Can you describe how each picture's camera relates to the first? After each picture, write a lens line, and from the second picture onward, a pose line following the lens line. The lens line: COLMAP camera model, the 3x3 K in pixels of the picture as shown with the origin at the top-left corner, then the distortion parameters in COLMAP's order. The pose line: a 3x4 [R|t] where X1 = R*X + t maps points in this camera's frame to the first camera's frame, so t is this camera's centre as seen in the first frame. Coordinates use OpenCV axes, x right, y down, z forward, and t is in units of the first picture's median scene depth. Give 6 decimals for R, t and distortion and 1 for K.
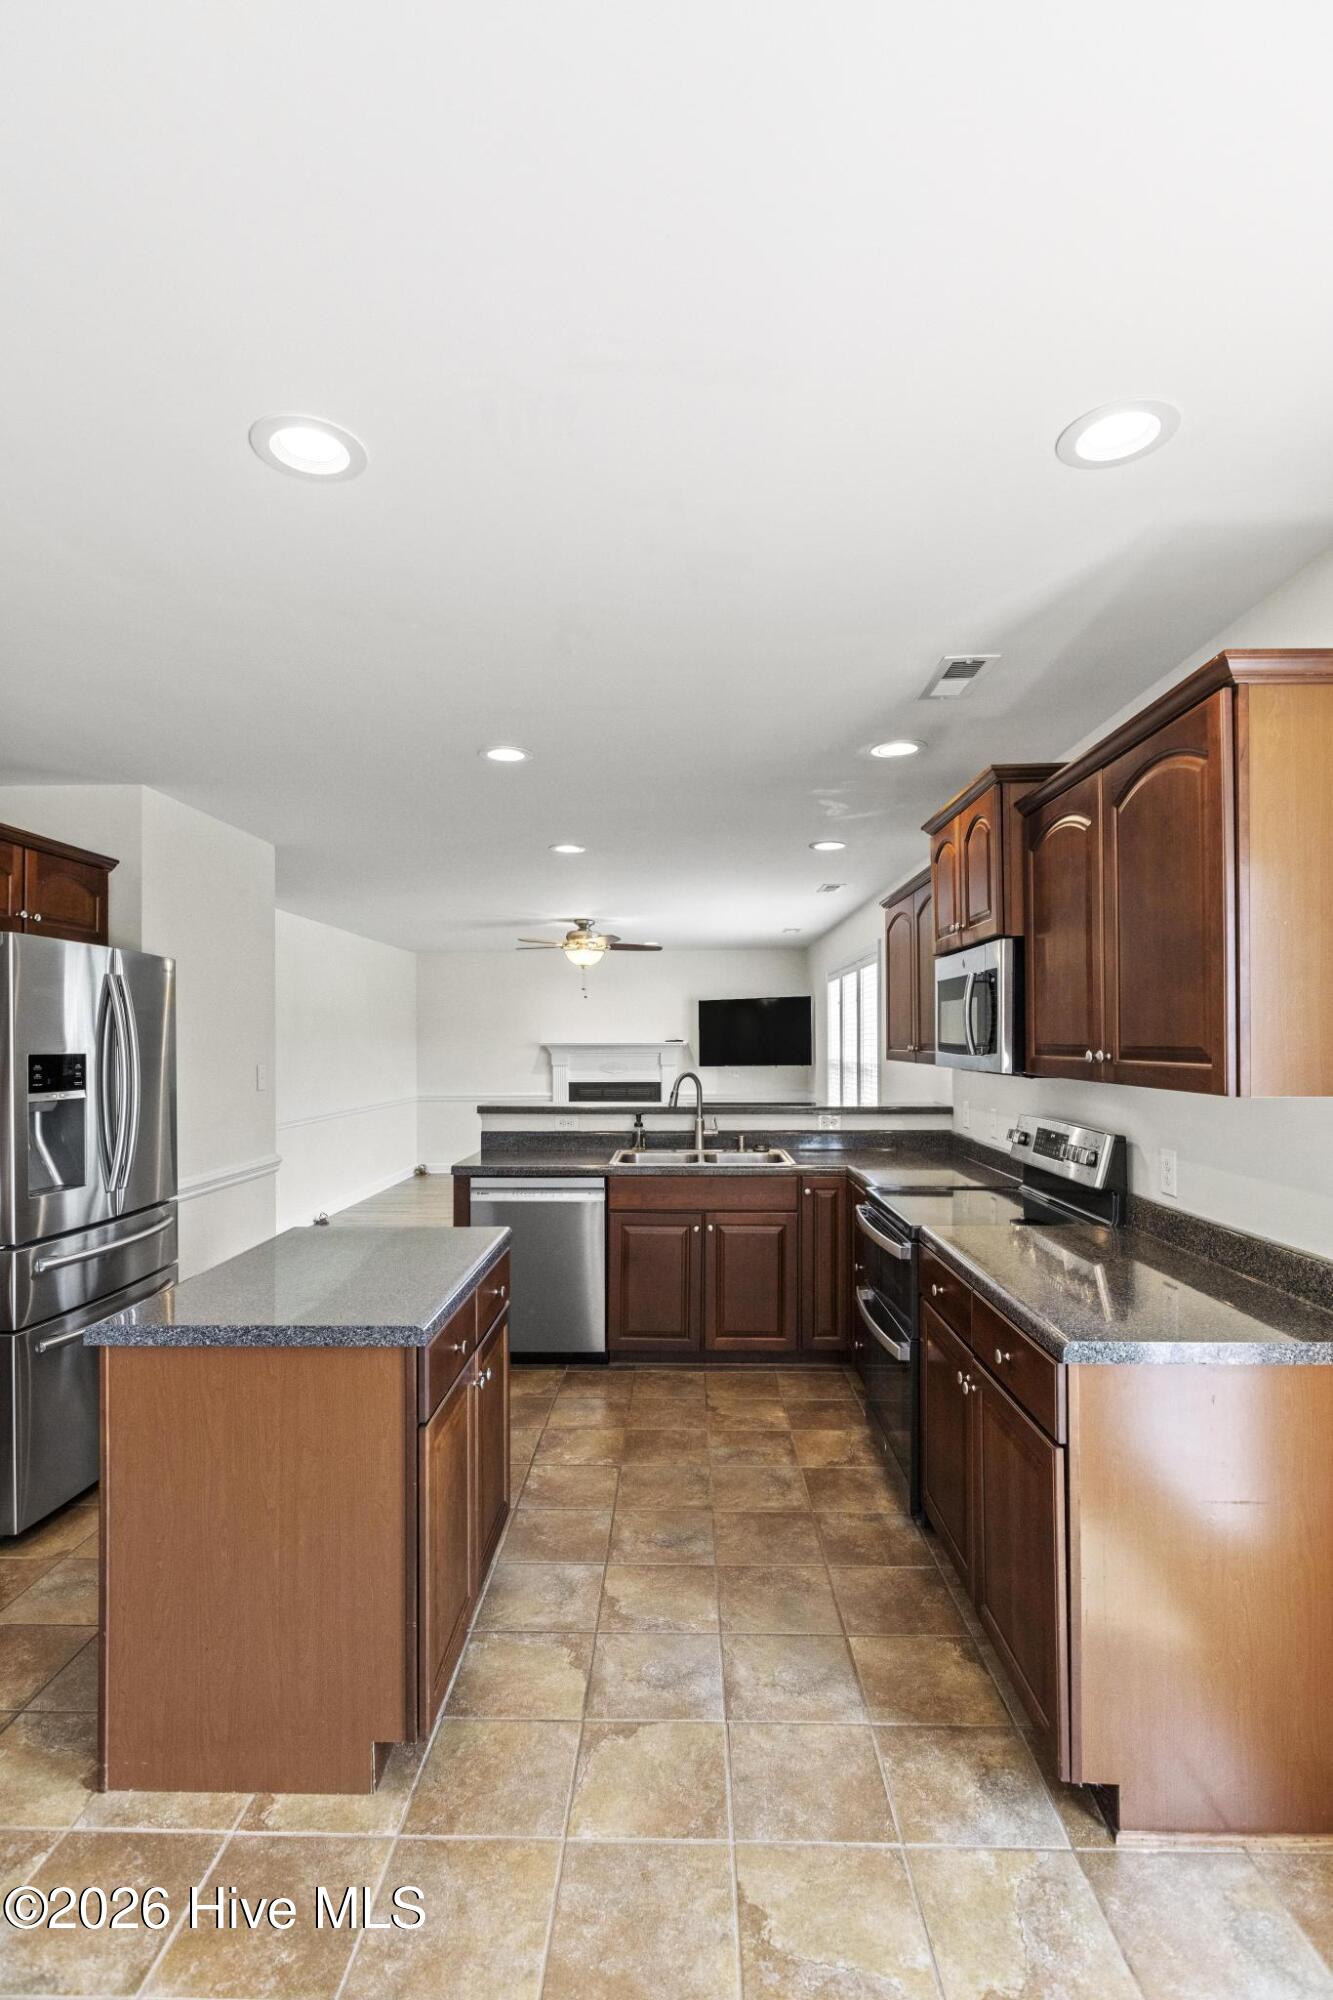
lens RADIAL K [[929.0, 0, 668.5], [0, 929.0, 1033.3], [0, 0, 1]] dist [-0.000701, 0.000653]
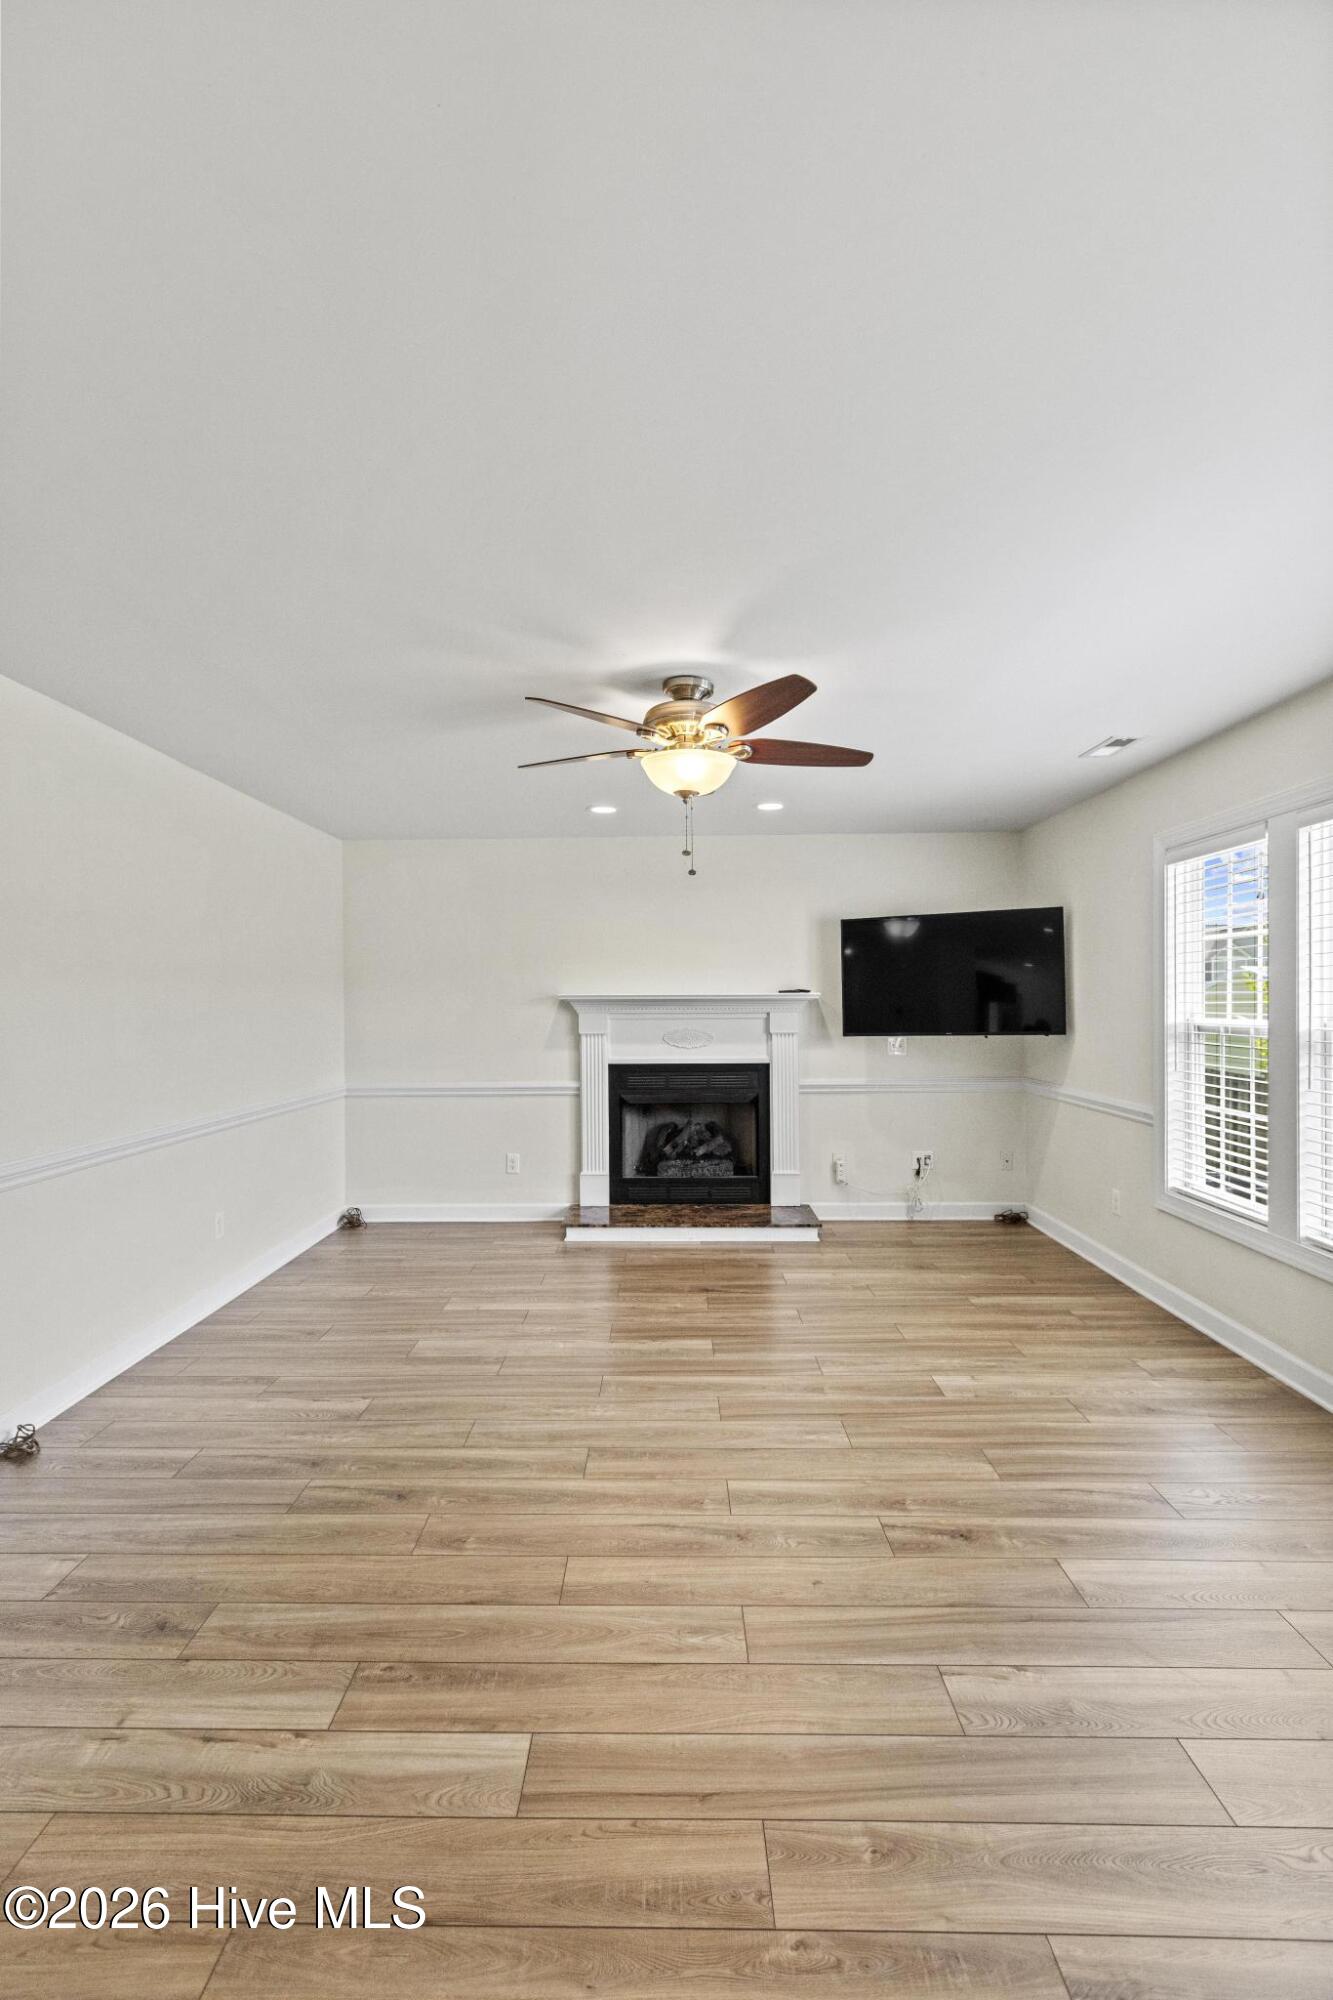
lens RADIAL K [[888.0, 0, 666.0], [0, 888.0, 1014.9], [0, 0, 1]] dist [0.008631, -0.000711]
pose [[0.999992, 0.000325, 0.004045, -0.173773], [-0.000406, 0.999794, 0.020271, 0.026117], [-0.004038, -0.020273, 0.999786, 1.057738]]
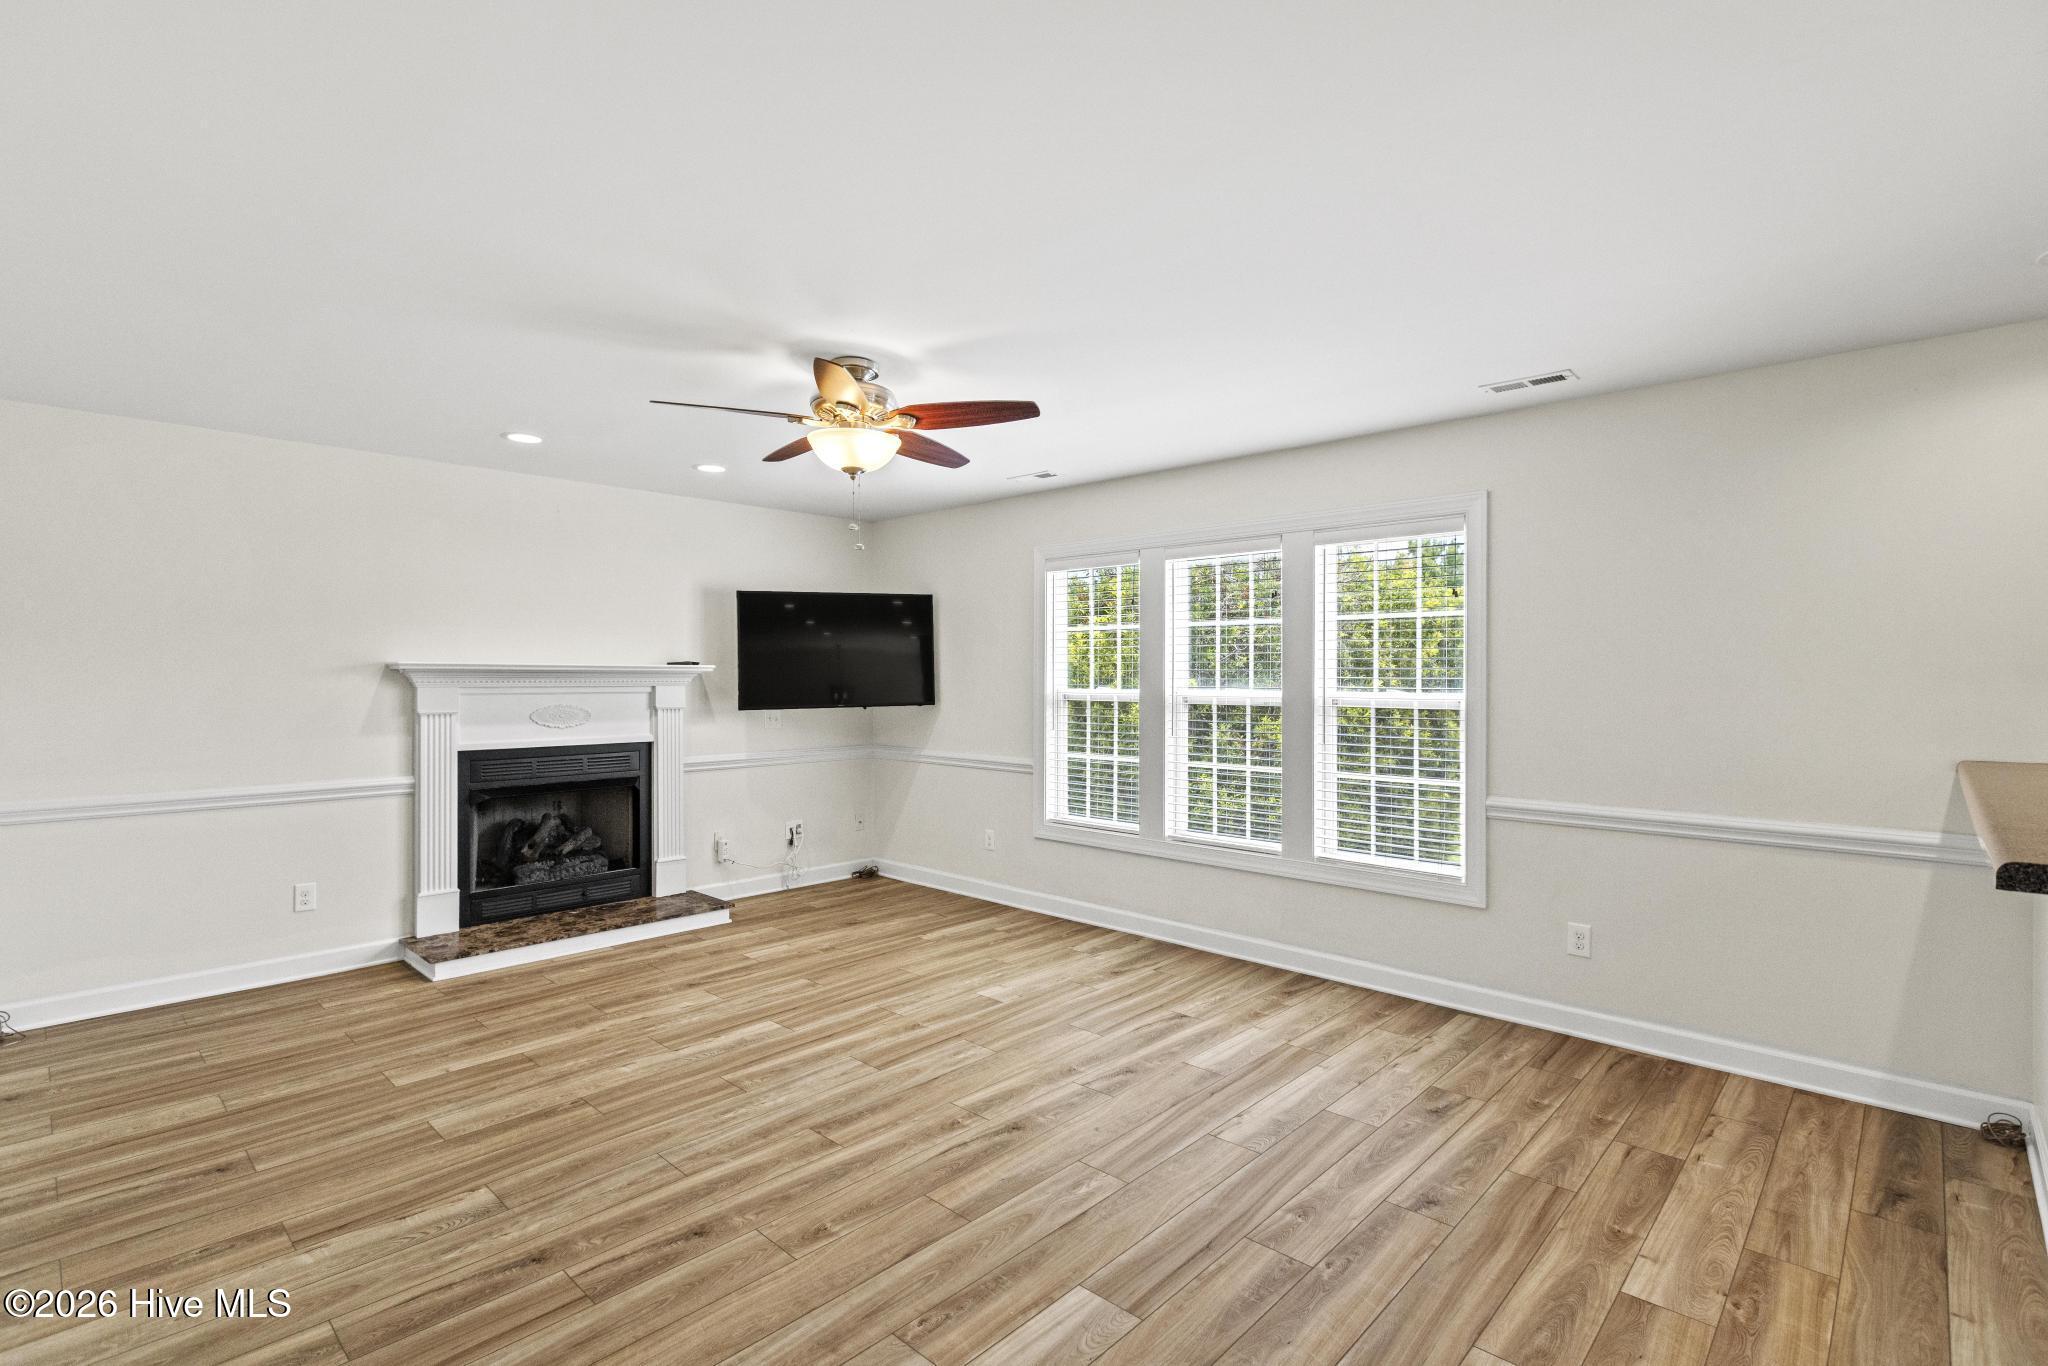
lens RADIAL K [[951.3, 0, 1023.3], [0, 951.3, 678.7], [0, 0, 1]] dist [-0.000701, 0.000653]
pose [[0.675102, 0.007361, 0.737687, -0.614187], [-0.010724, 0.999942, -0.000164, 0.034053], [-0.737646, -0.007800, 0.675143, 1.132333]]
